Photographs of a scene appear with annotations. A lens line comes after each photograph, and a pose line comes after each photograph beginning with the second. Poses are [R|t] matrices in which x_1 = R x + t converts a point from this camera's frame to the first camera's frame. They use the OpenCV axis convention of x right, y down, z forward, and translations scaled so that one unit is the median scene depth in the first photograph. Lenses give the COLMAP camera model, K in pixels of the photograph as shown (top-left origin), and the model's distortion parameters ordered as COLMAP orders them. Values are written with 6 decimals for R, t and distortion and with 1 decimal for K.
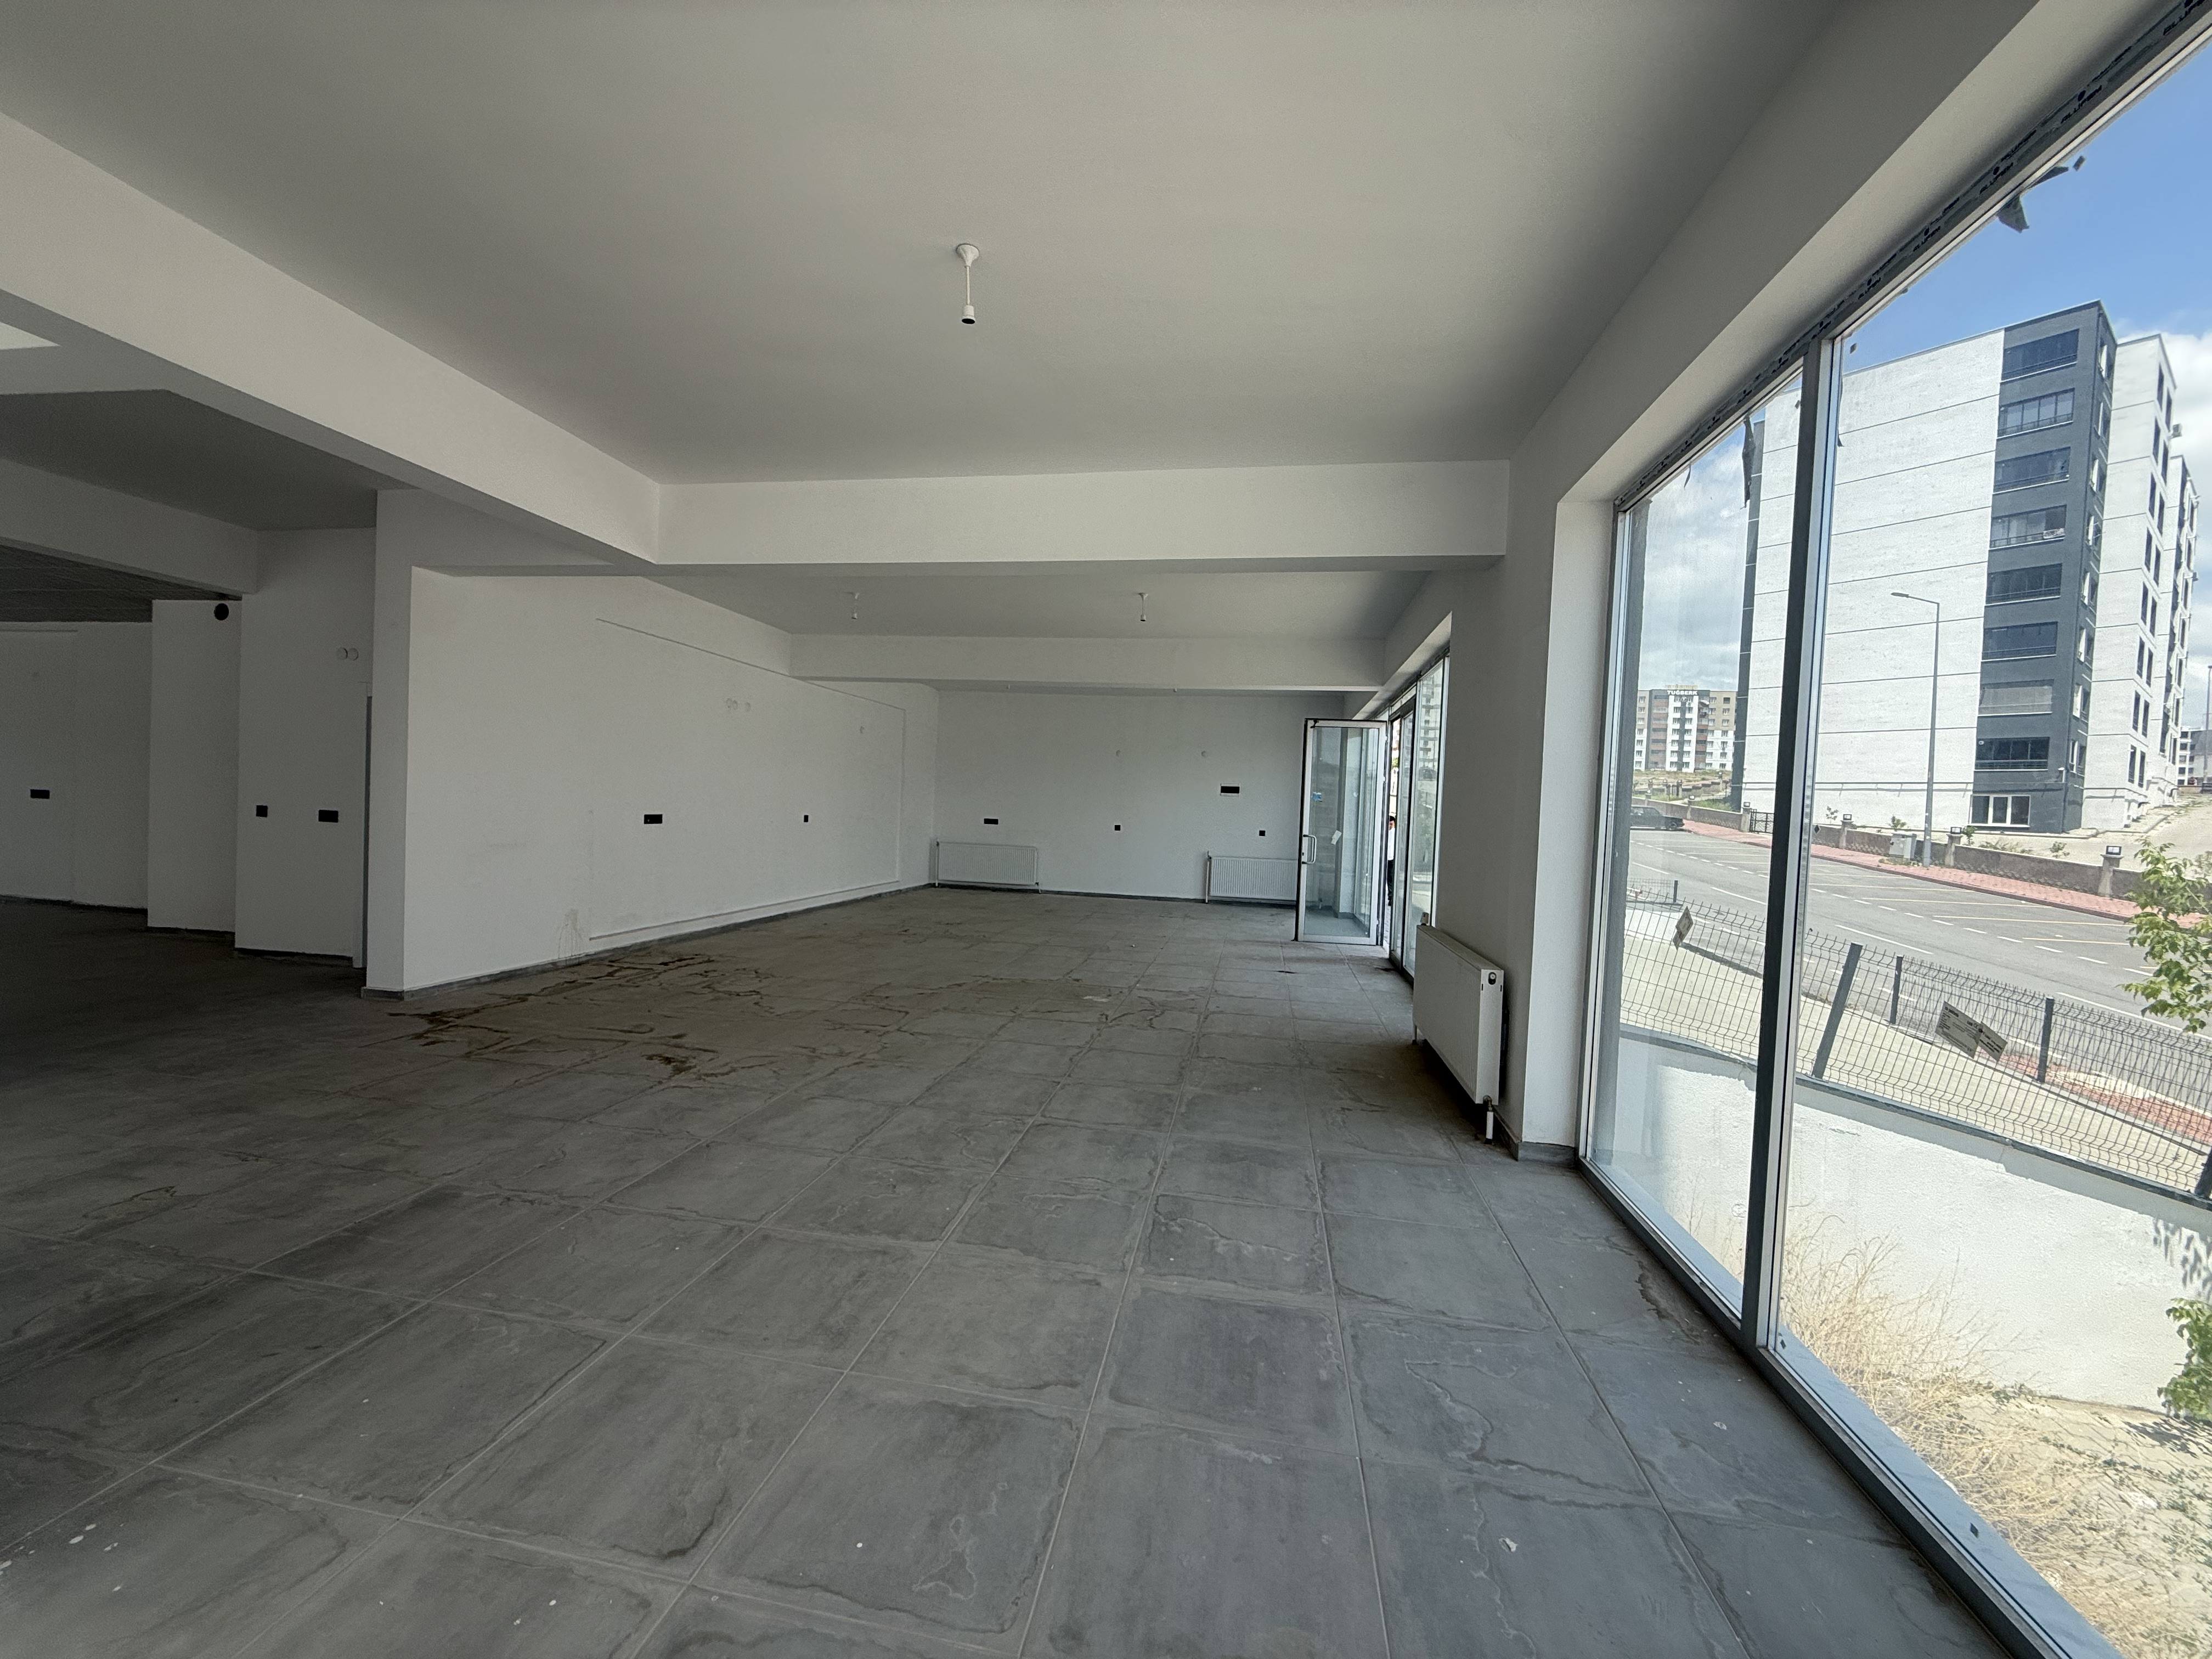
lens RADIAL K [[878.5, 0, 1098.9], [0, 878.5, 835.4], [0, 0, 1]] dist [-0.000040, -0.000237]
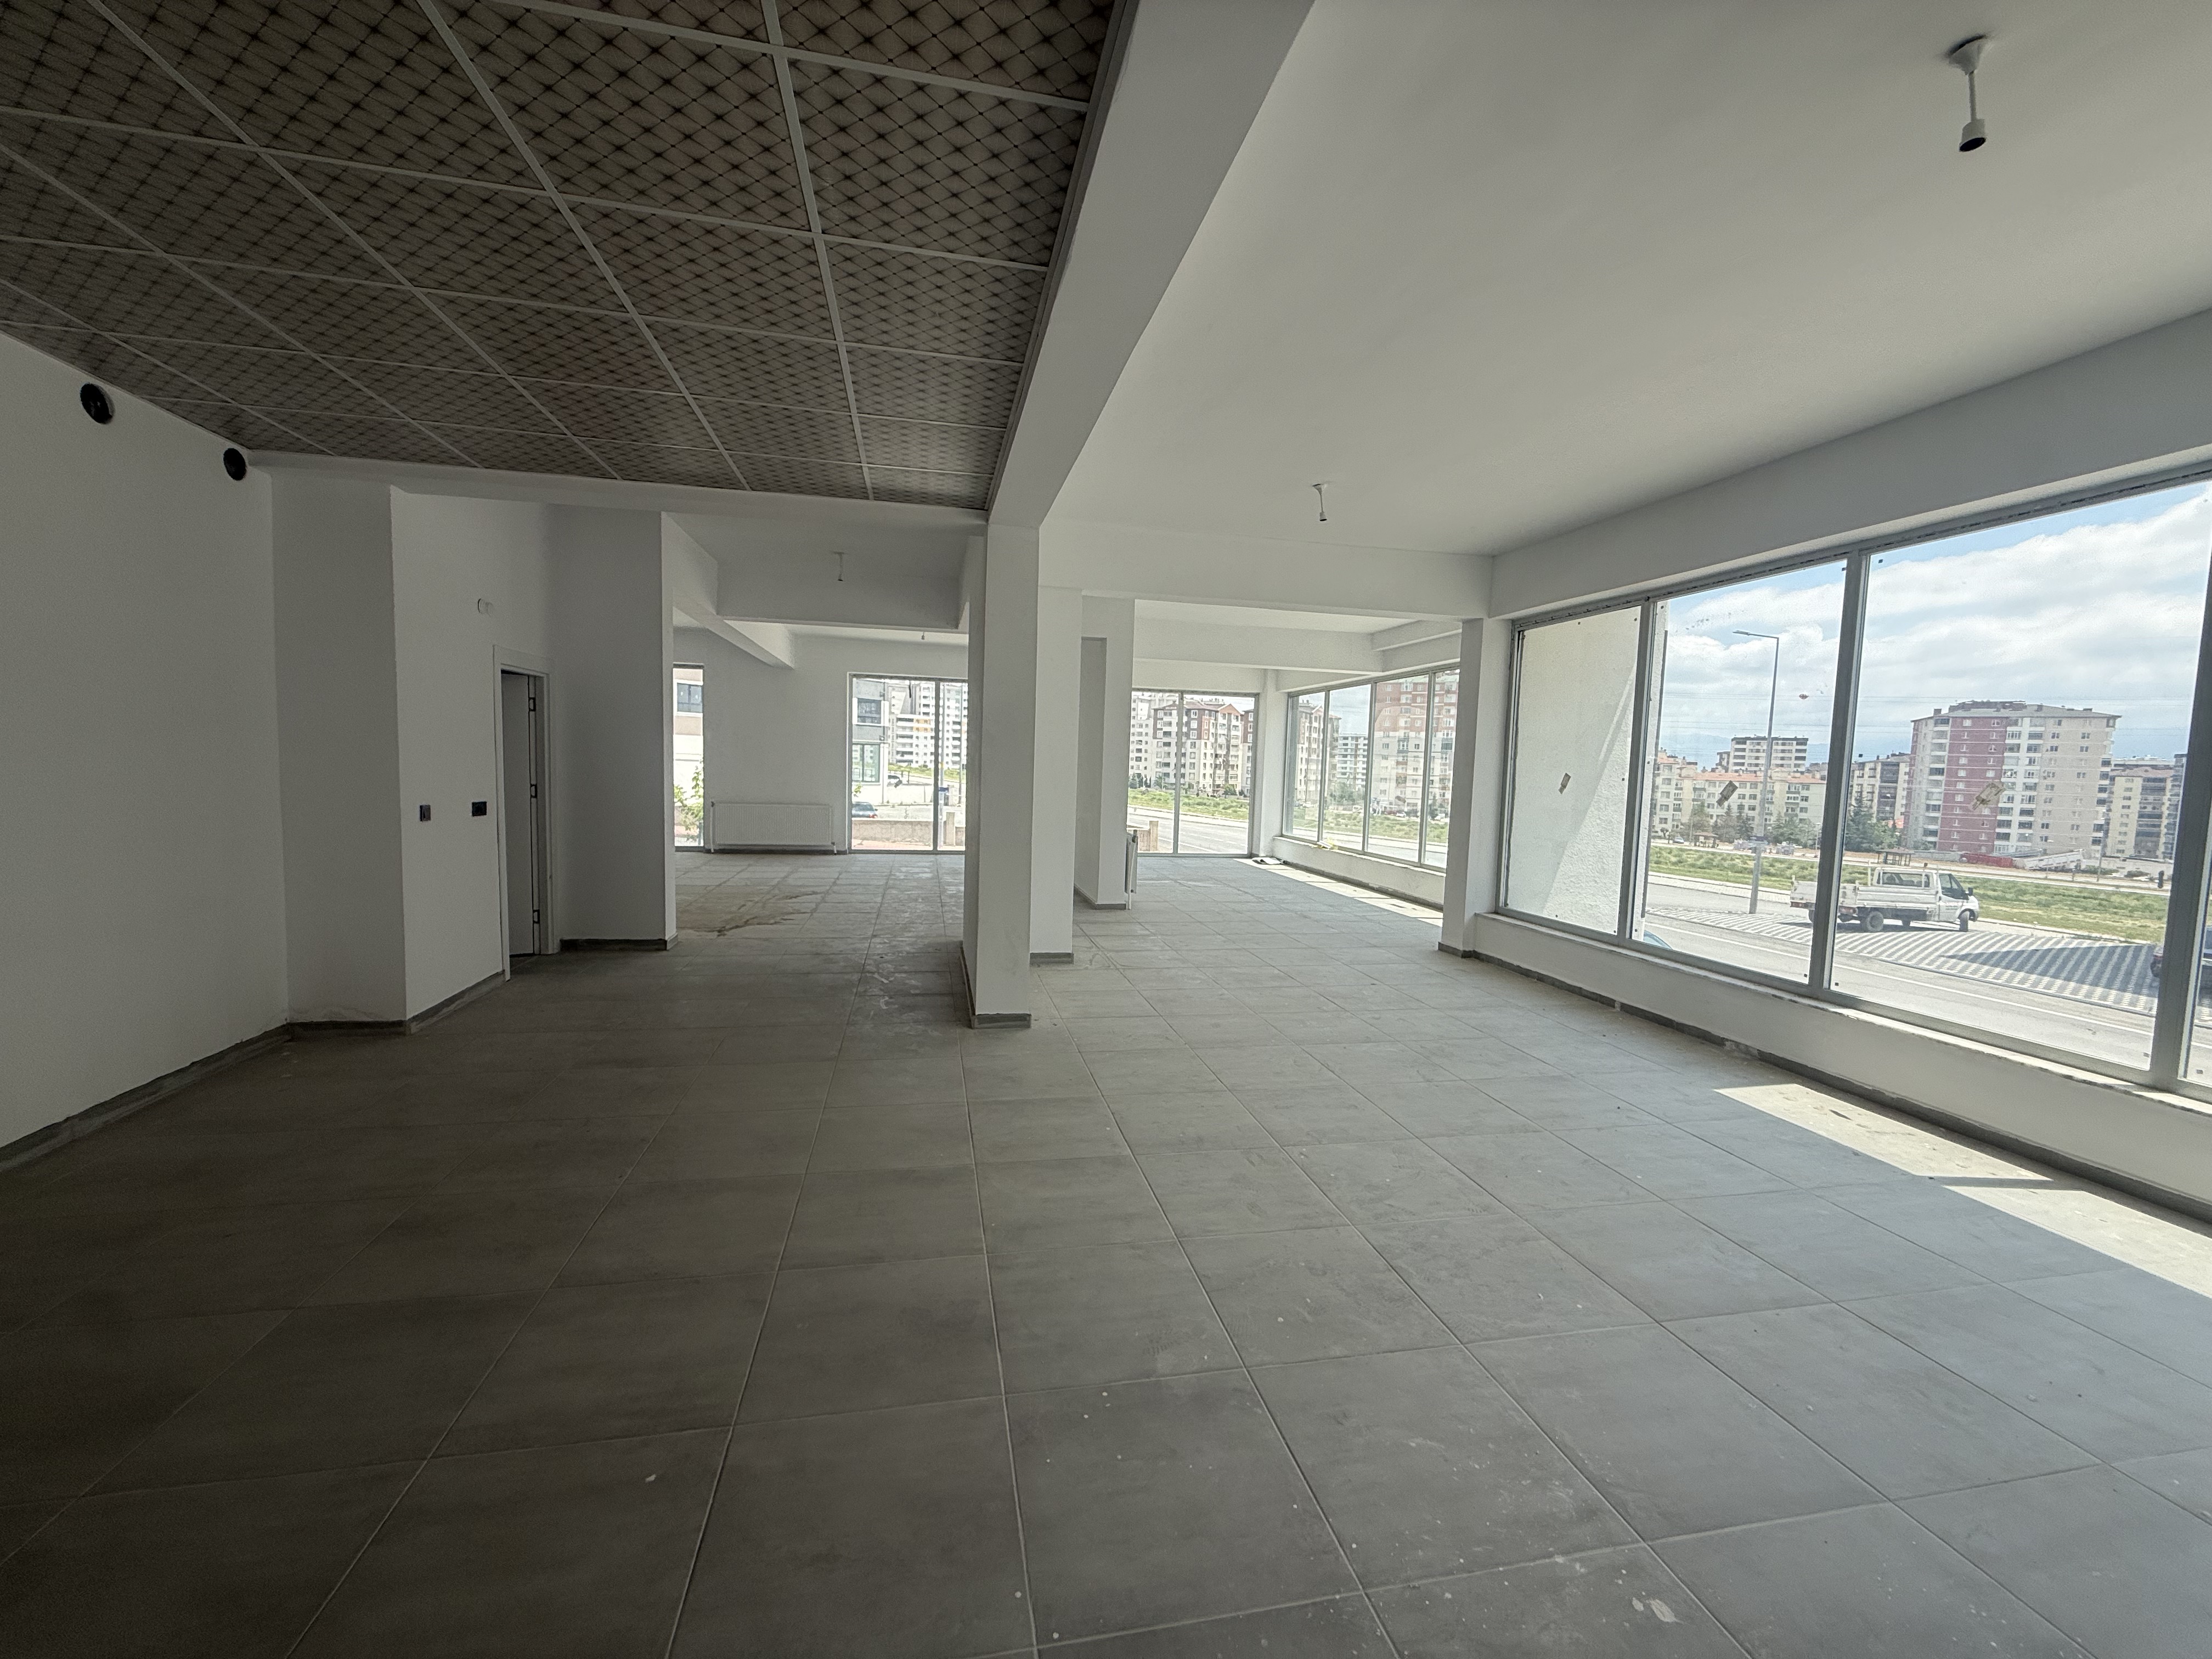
lens RADIAL K [[878.5, 0, 1107.0], [0, 878.5, 828.6], [0, 0, 1]] dist [-0.000040, -0.000237]
pose [[-0.372670, -0.121232, 0.920011, -2.619637], [-0.016279, 0.992131, 0.124141, -0.161401], [-0.927821, 0.031287, -0.371711, 1.102255]]
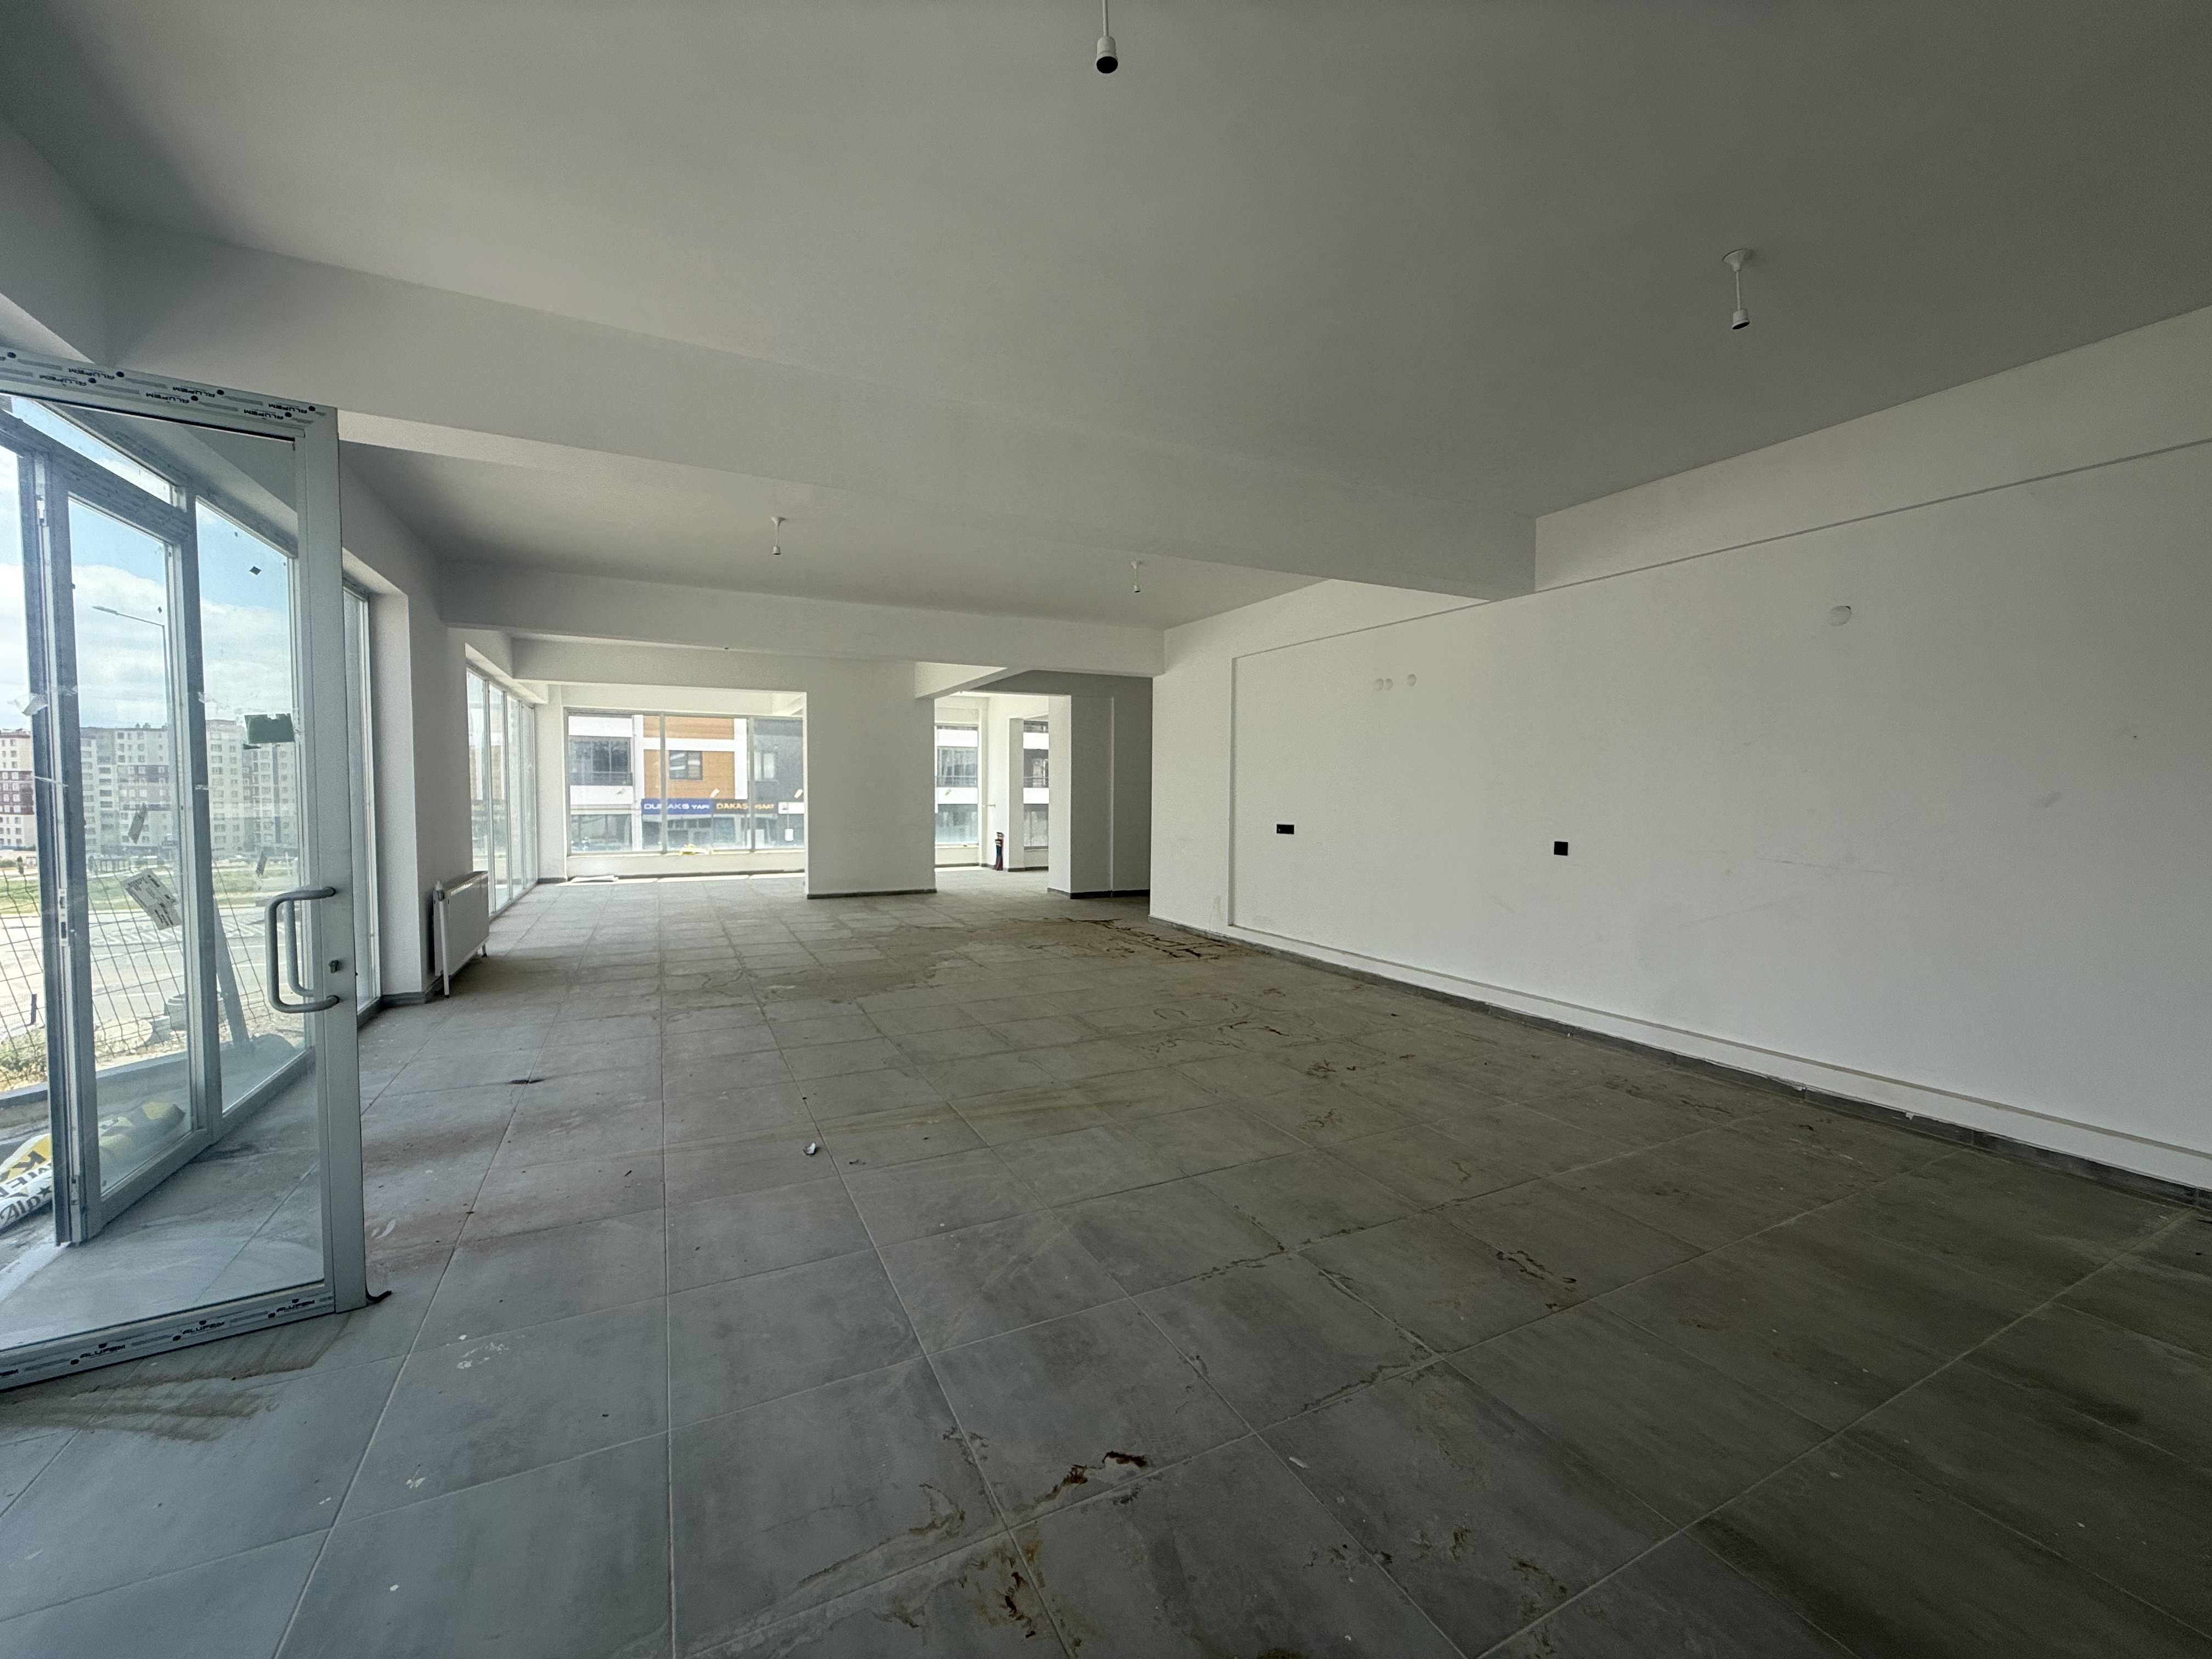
lens RADIAL K [[878.5, 0, 1102.4], [0, 878.5, 831.4], [0, 0, 1]] dist [-0.000040, -0.000237]
pose [[-0.796598, -0.019581, -0.604192, 0.453773], [-0.057985, 0.997342, 0.044128, -0.083262], [0.601722, 0.070186, -0.795616, 2.887957]]
